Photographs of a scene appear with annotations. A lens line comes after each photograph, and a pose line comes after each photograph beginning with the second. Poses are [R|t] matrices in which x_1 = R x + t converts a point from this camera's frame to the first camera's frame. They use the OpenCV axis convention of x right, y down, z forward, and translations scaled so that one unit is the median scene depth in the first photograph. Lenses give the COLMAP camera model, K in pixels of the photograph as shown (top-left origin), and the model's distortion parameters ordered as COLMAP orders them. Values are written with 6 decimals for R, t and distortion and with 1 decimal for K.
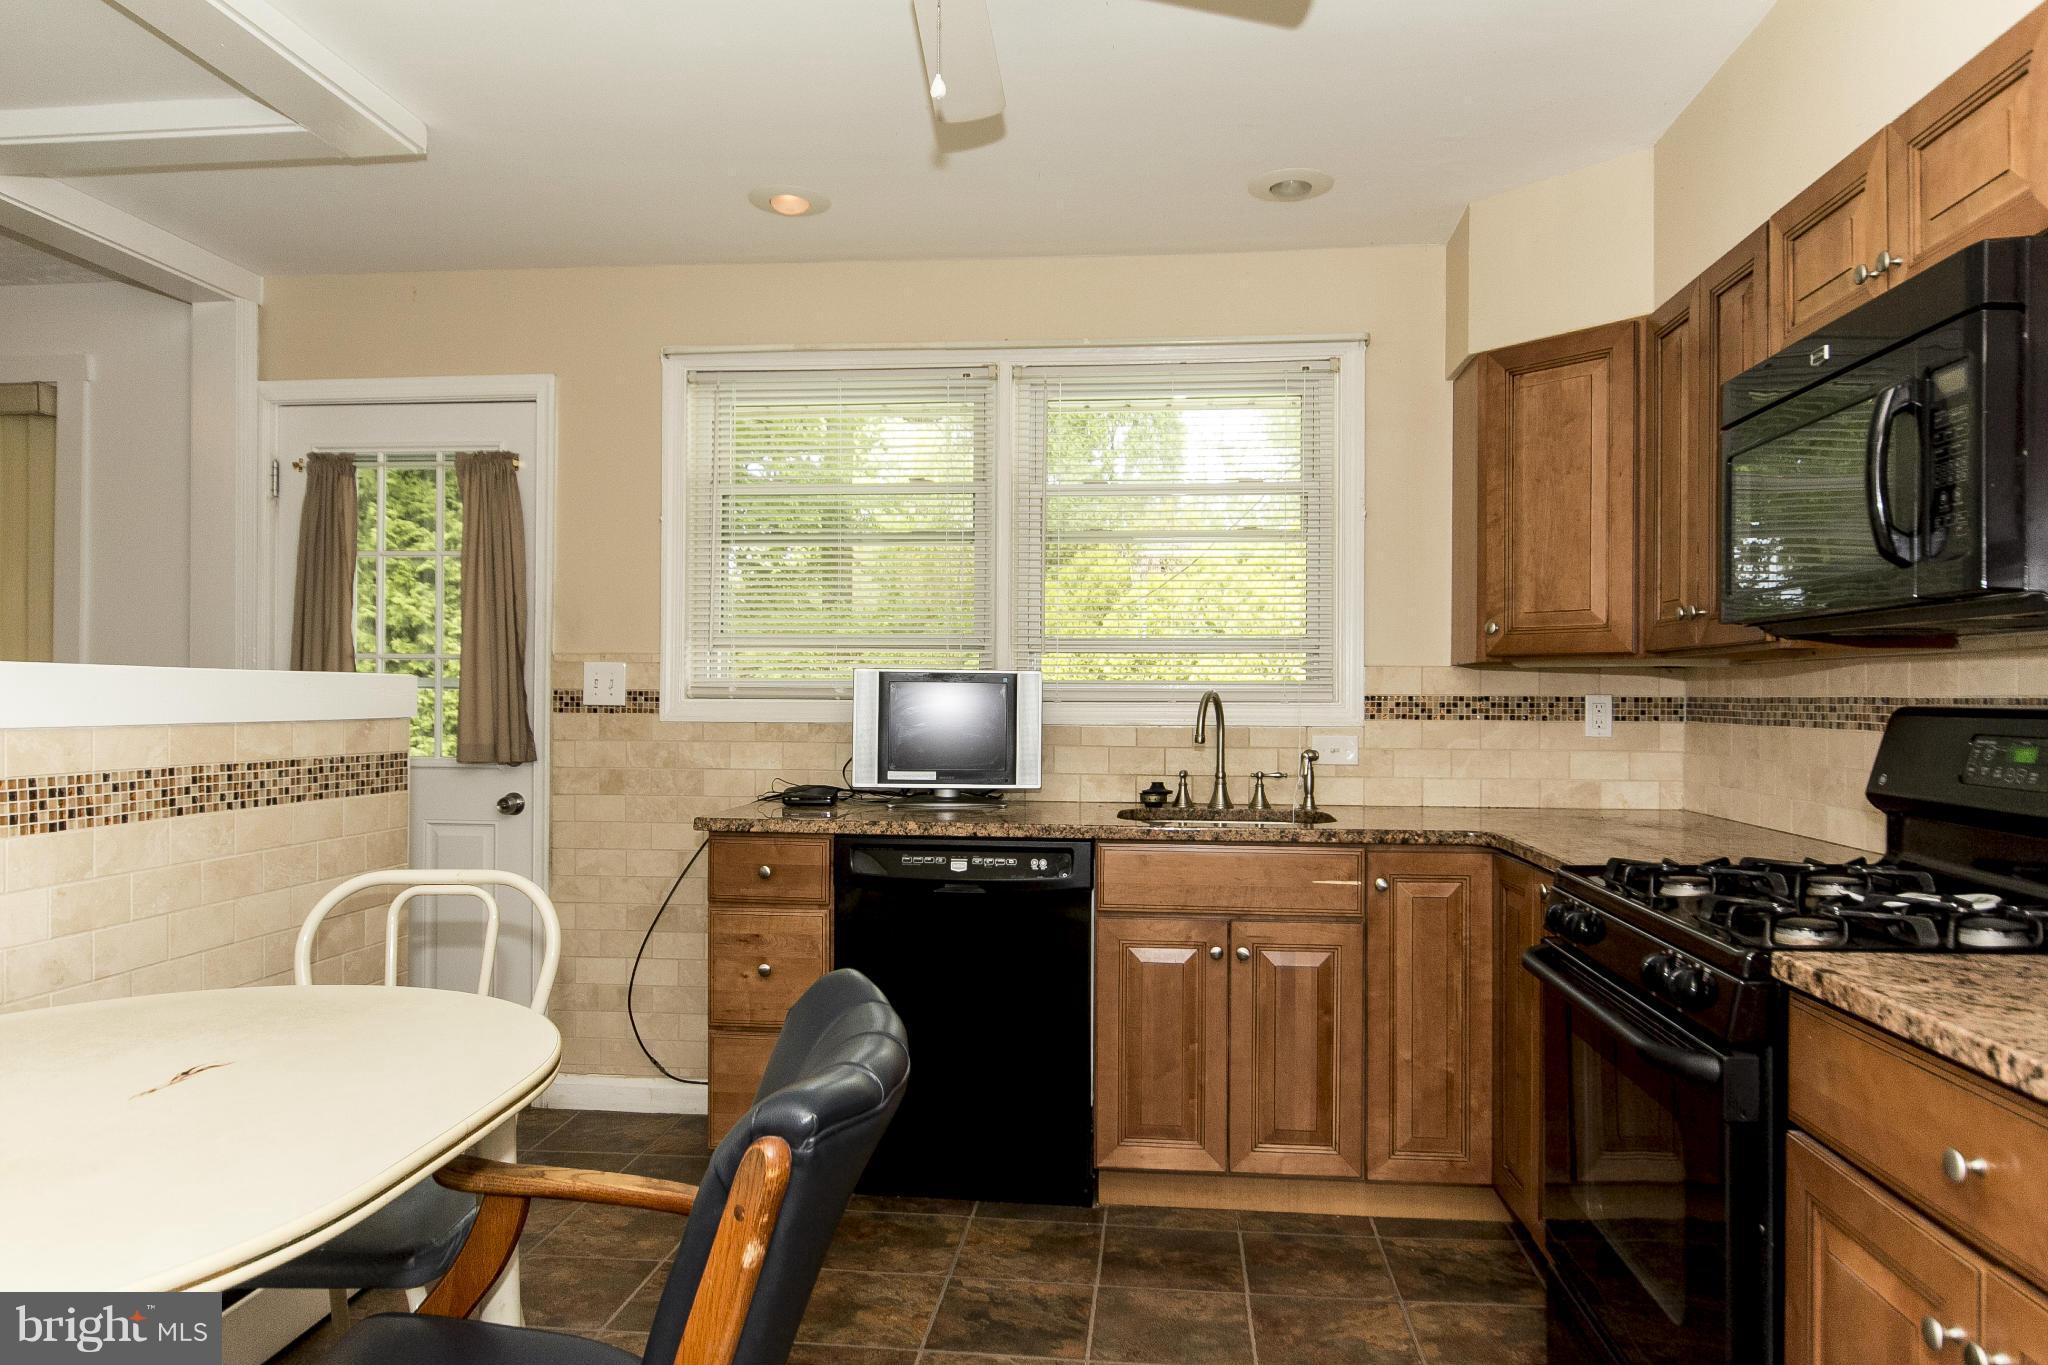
lens RADIAL K [[1299.2, 0, 1024.0], [0, 1299.2, 682.5], [0, 0, 1]] dist [0.000911, 0.002104]
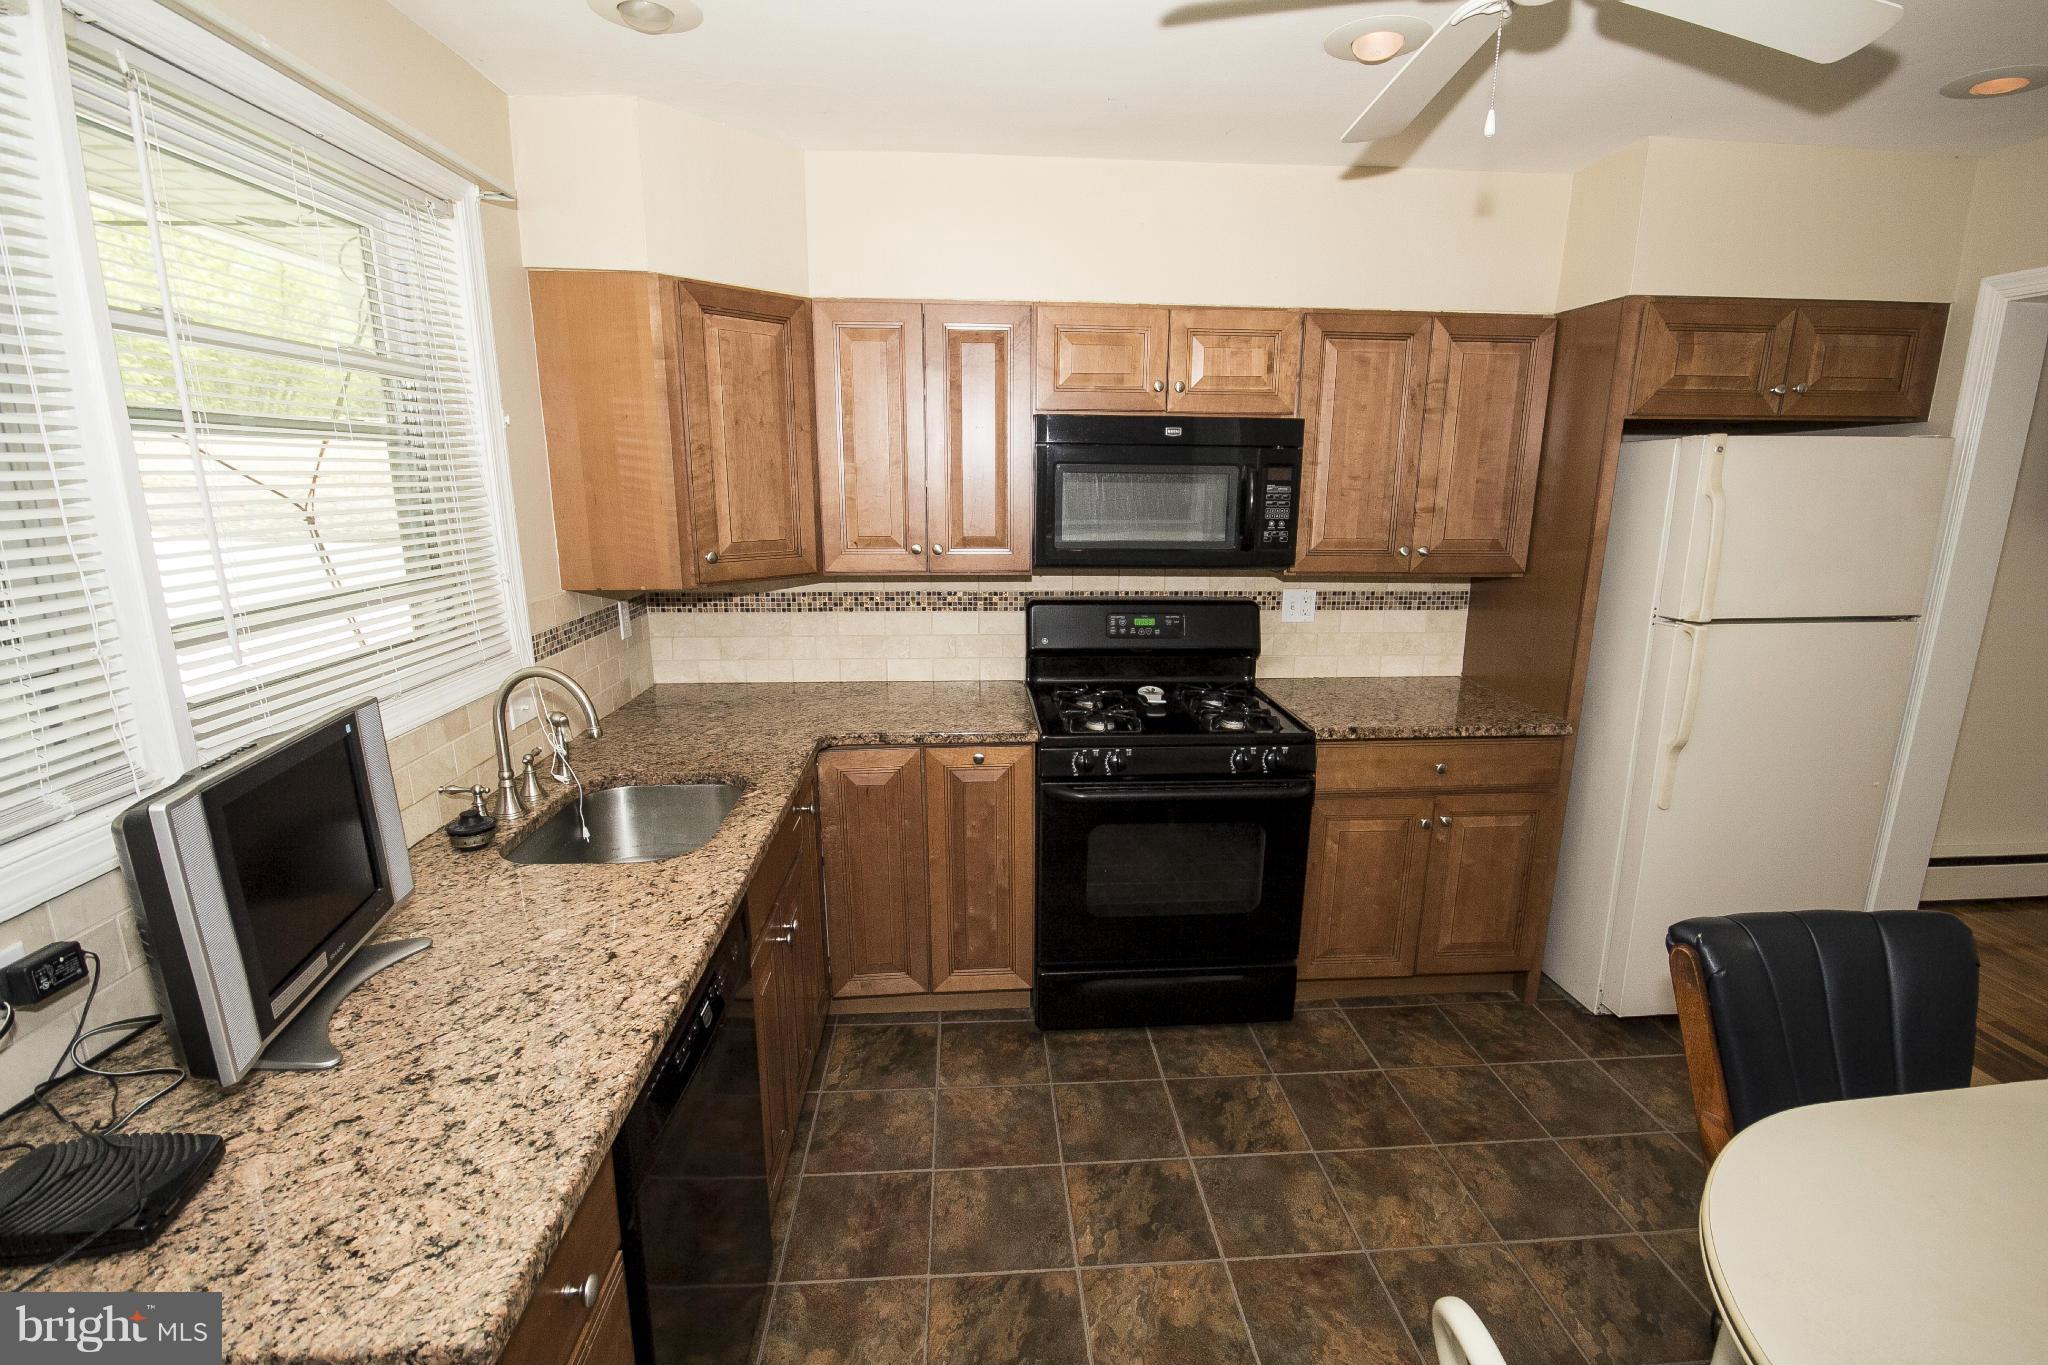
lens RADIAL K [[956.9, 0, 1027.4], [0, 956.9, 693.8], [0, 0, 1]] dist [-0.004418, 0.000218]
pose [[-0.179253, -0.230448, 0.956432, -0.500526], [-0.015475, 0.972719, 0.231471, -0.127048], [-0.983681, 0.026691, -0.177929, 0.941979]]
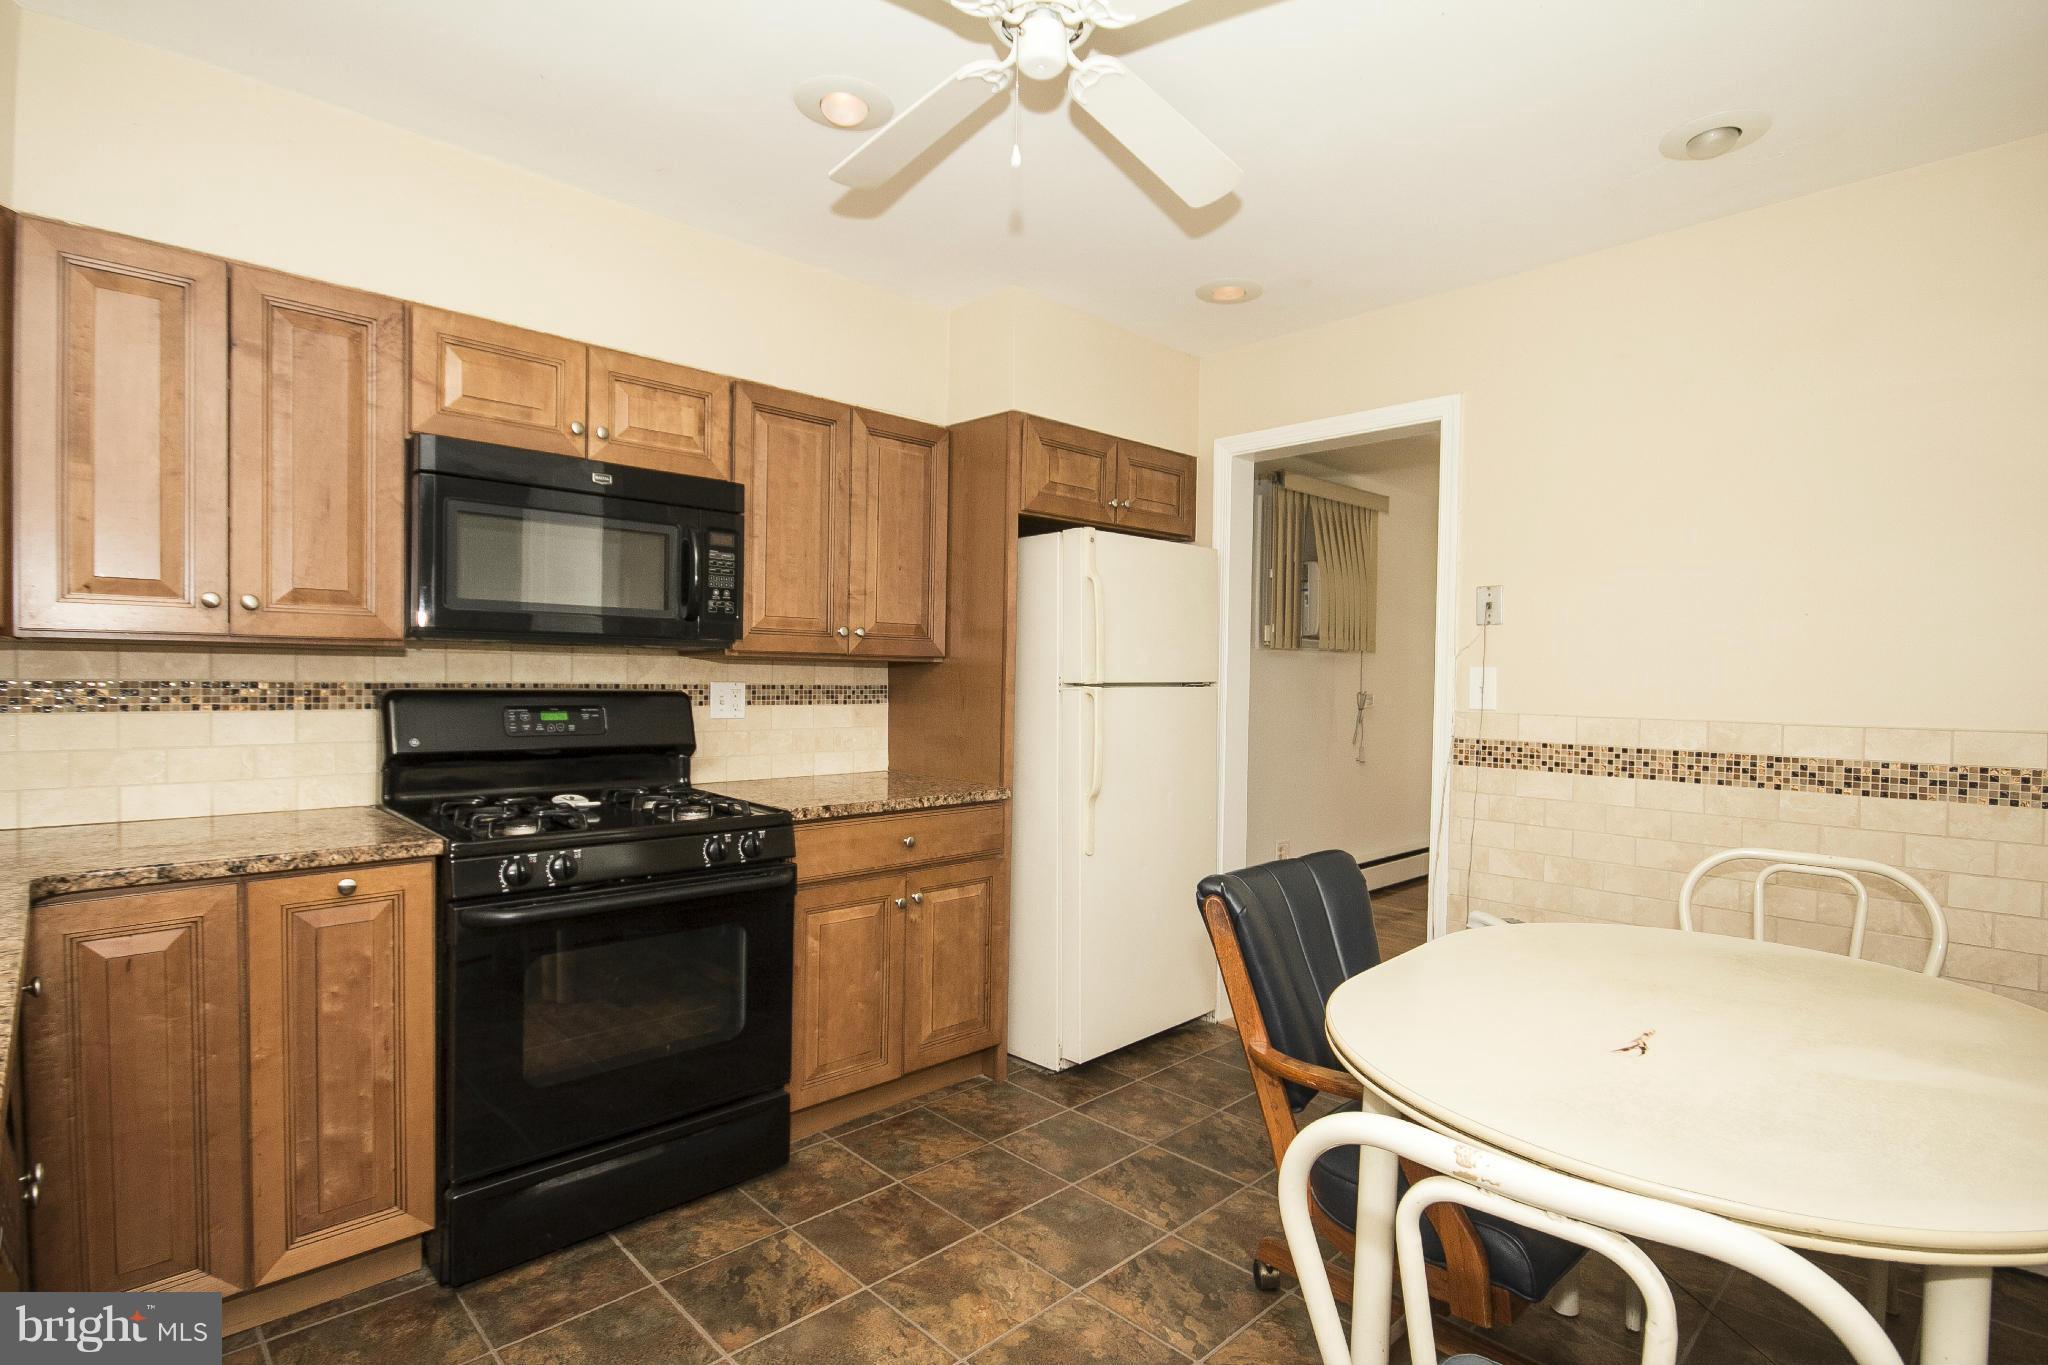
lens RADIAL K [[1022.2, 0, 1044.1], [0, 1022.2, 691.0], [0, 0, 1]] dist [-0.007042, 0.001129]
pose [[-0.774338, -0.026963, 0.632197, -0.409370], [-0.025780, 0.999606, 0.011056, -0.007512], [-0.632247, -0.007737, -0.774728, 1.051423]]
